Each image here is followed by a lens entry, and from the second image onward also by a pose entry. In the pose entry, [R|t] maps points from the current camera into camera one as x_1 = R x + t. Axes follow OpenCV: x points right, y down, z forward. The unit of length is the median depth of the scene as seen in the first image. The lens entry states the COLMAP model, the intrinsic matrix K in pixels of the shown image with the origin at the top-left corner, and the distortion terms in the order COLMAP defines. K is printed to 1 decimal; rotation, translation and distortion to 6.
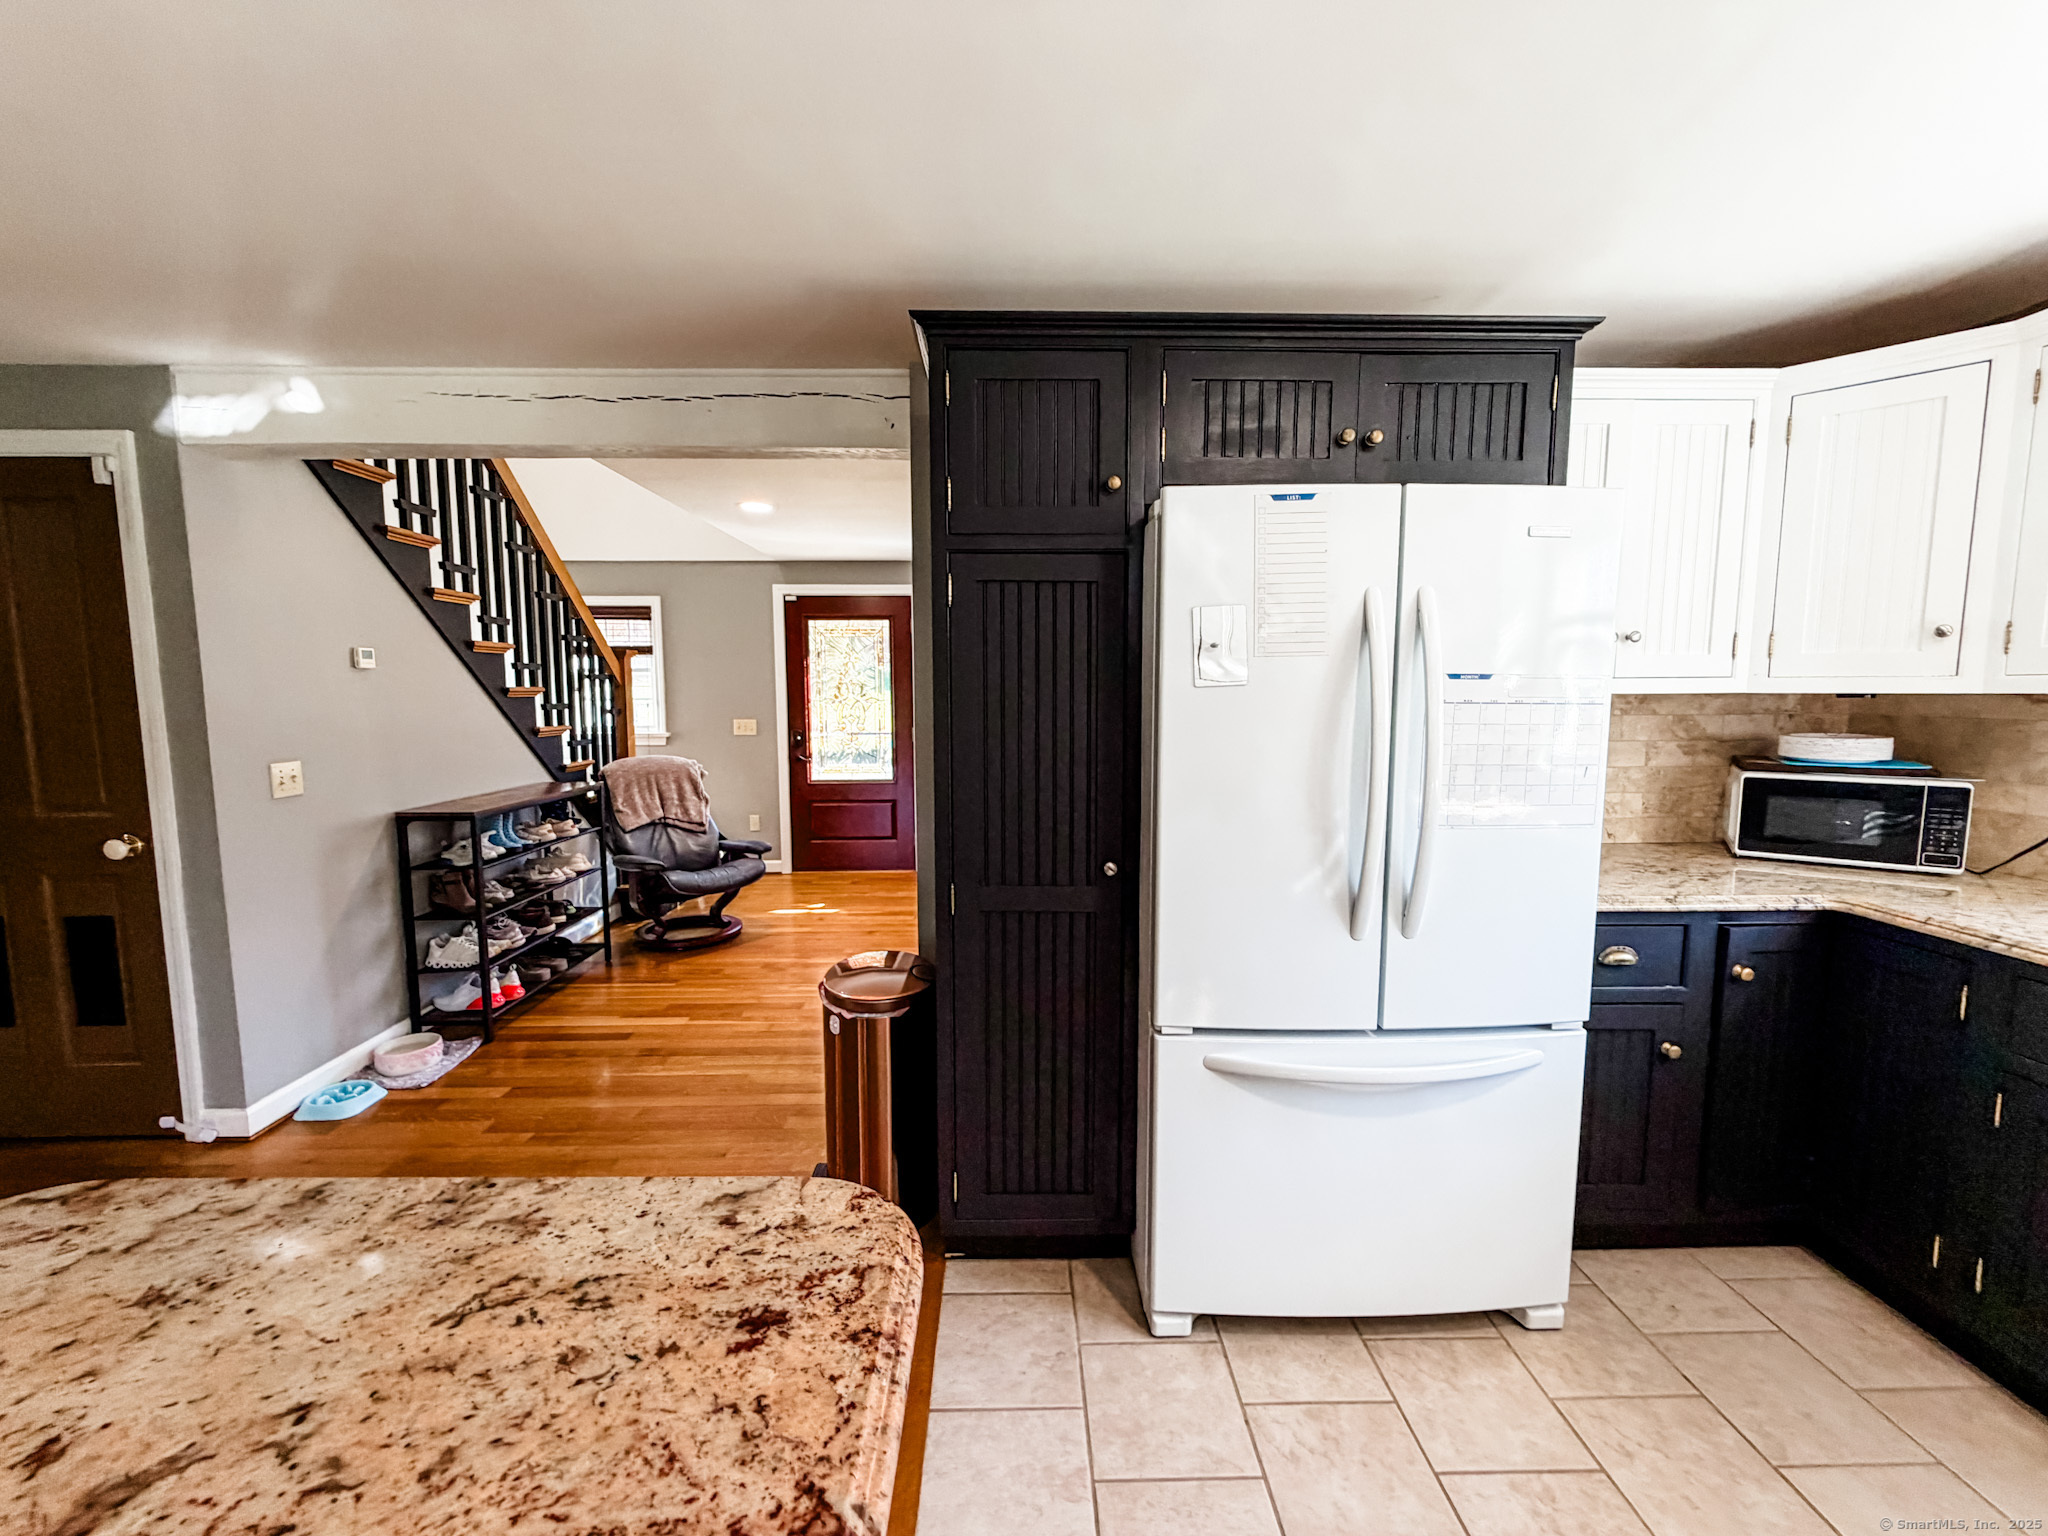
lens RADIAL K [[823.9, 0, 1011.5], [0, 823.9, 769.0], [0, 0, 1]] dist [-0.002337, 0.000663]
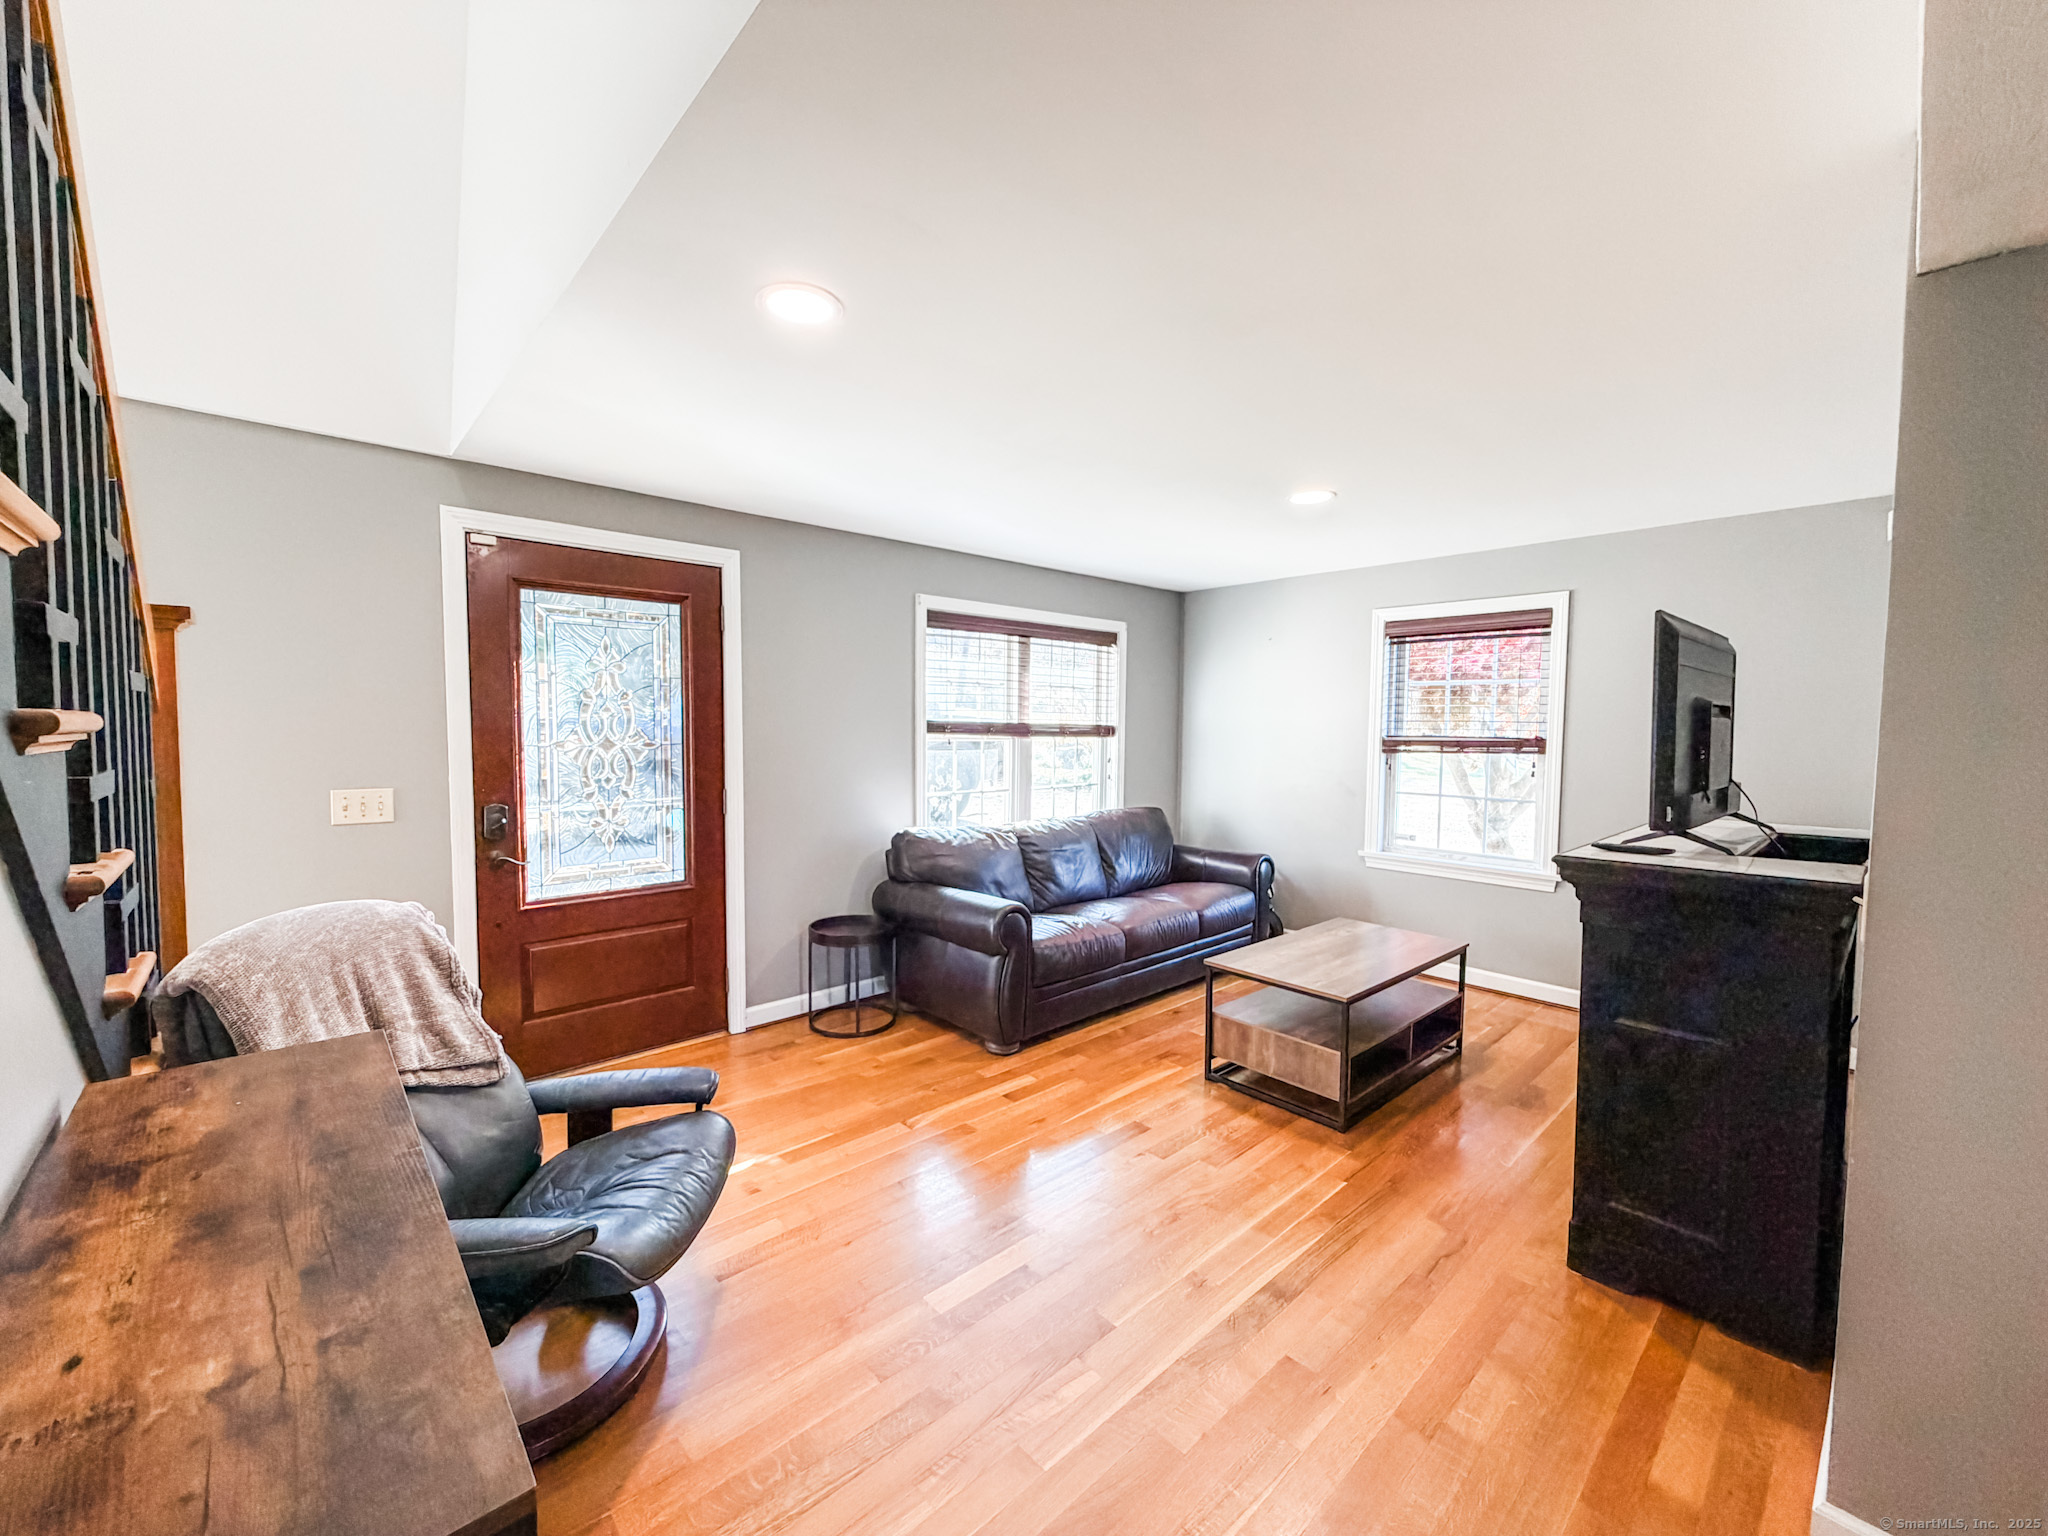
lens RADIAL K [[823.9, 0, 1007.3], [0, 823.9, 757.0], [0, 0, 1]] dist [-0.002337, 0.000663]
pose [[0.750823, -0.020931, 0.660172, -1.416685], [0.054786, 0.998027, -0.030665, -0.174111], [-0.658228, 0.059192, 0.750488, 1.658211]]
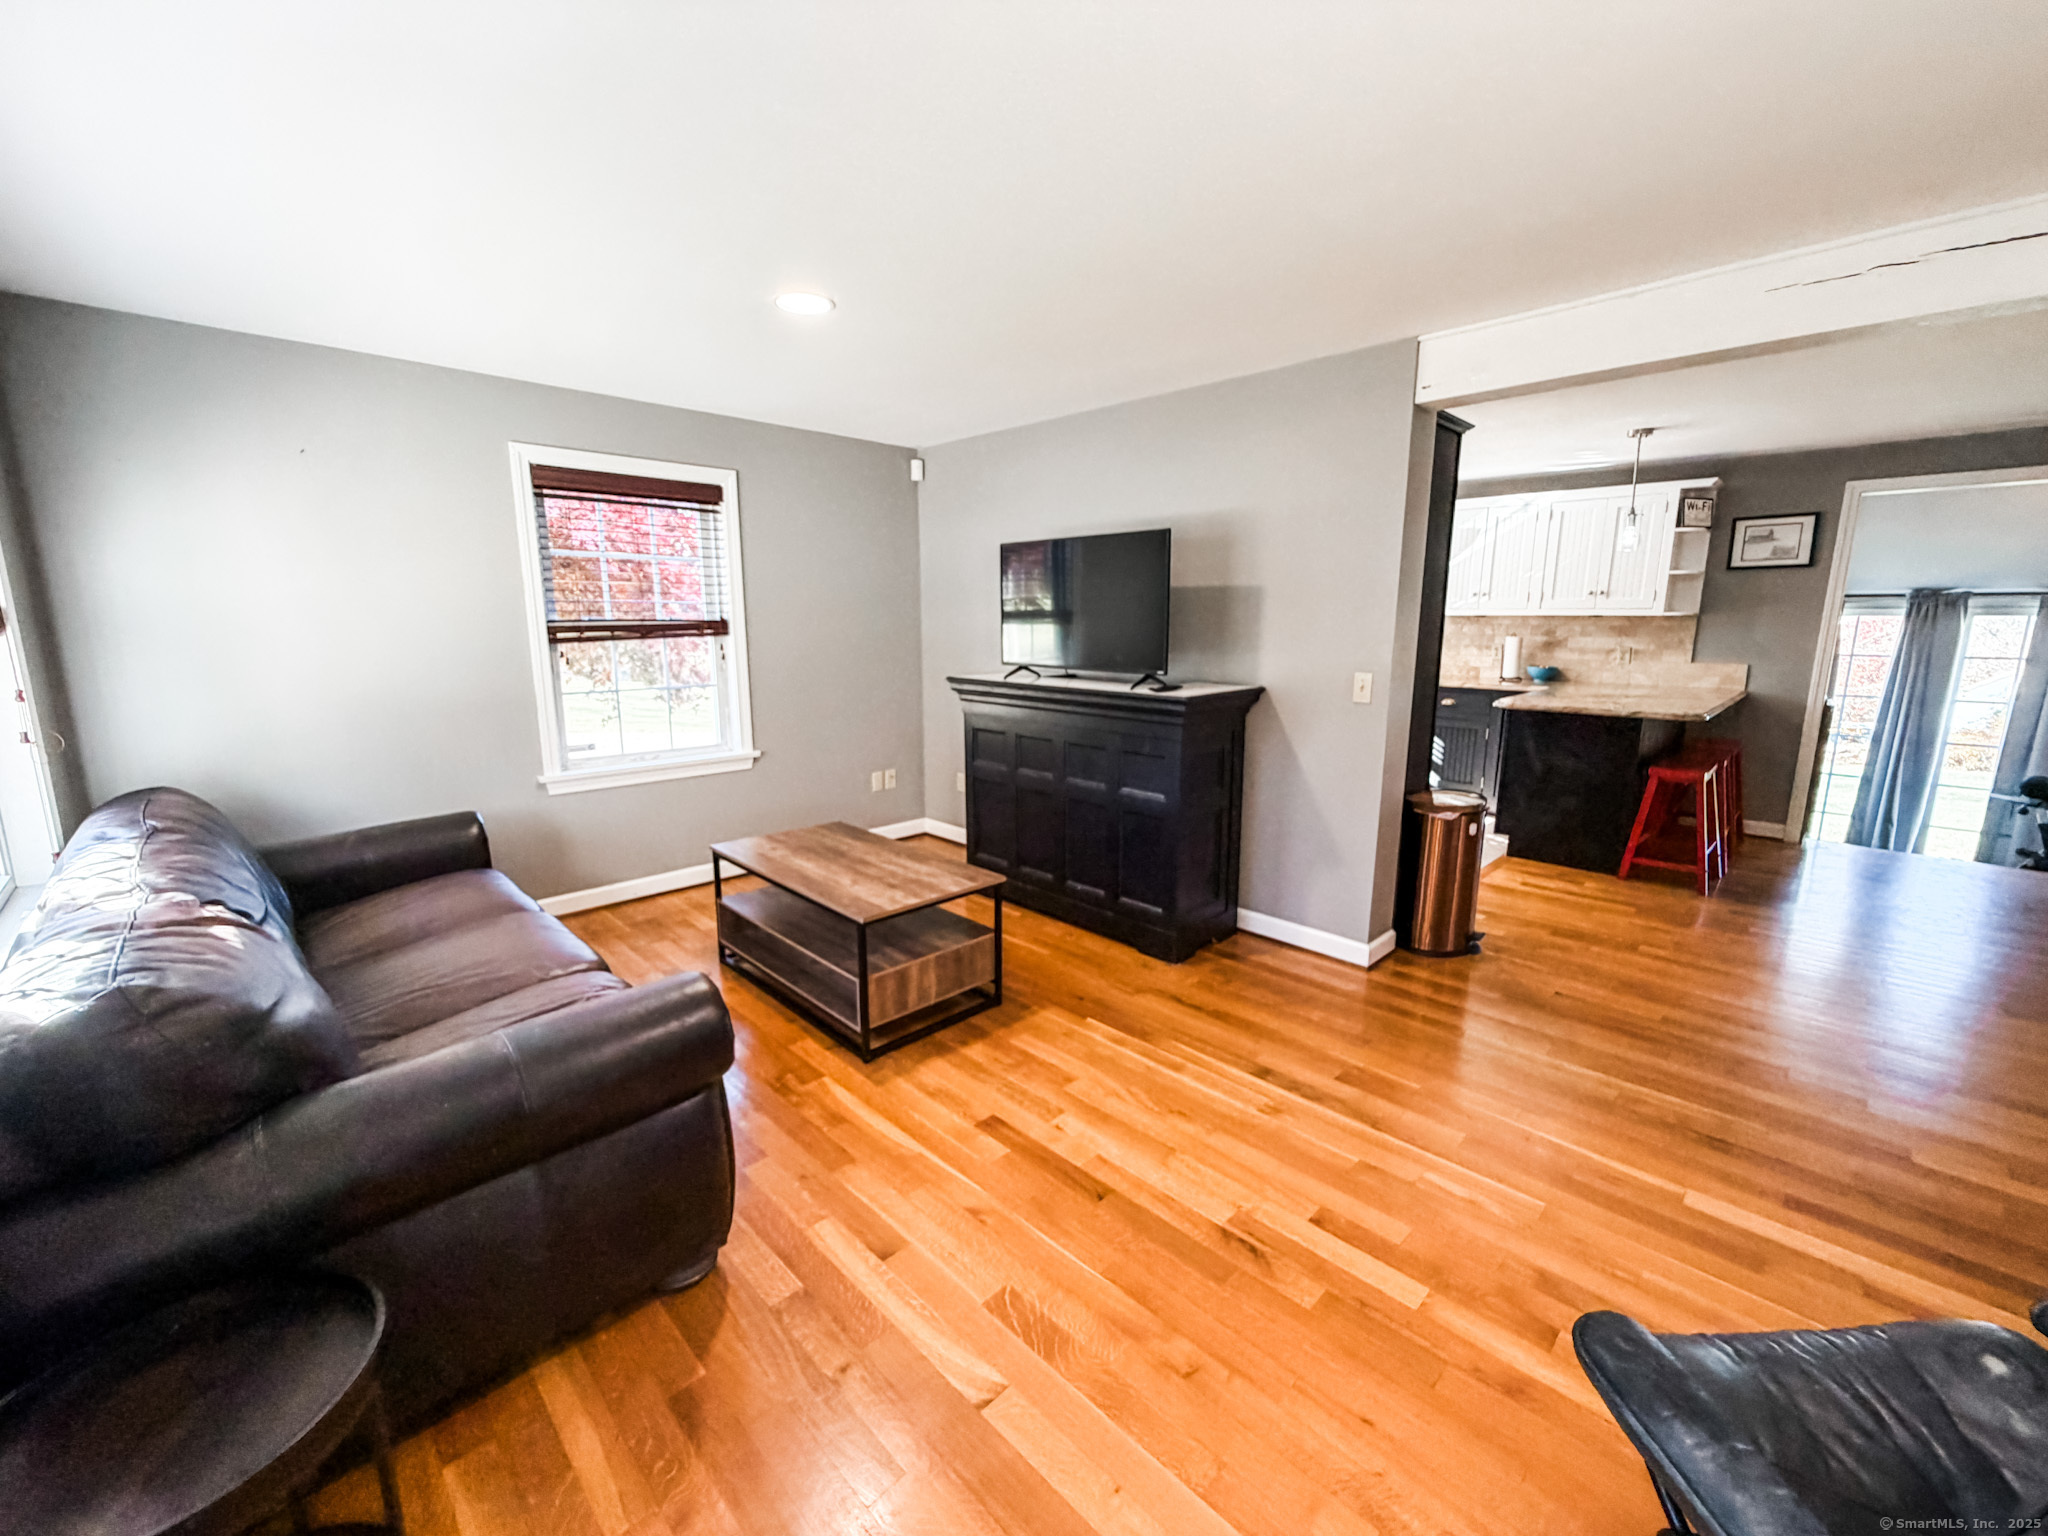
lens RADIAL K [[823.9, 0, 1020.6], [0, 823.9, 773.6], [0, 0, 1]] dist [-0.002337, 0.000663]
pose [[-0.695084, -0.134859, 0.706167, -0.974954], [0.071327, 0.964467, 0.254395, -0.346971], [-0.715381, 0.227194, -0.660766, 3.668789]]
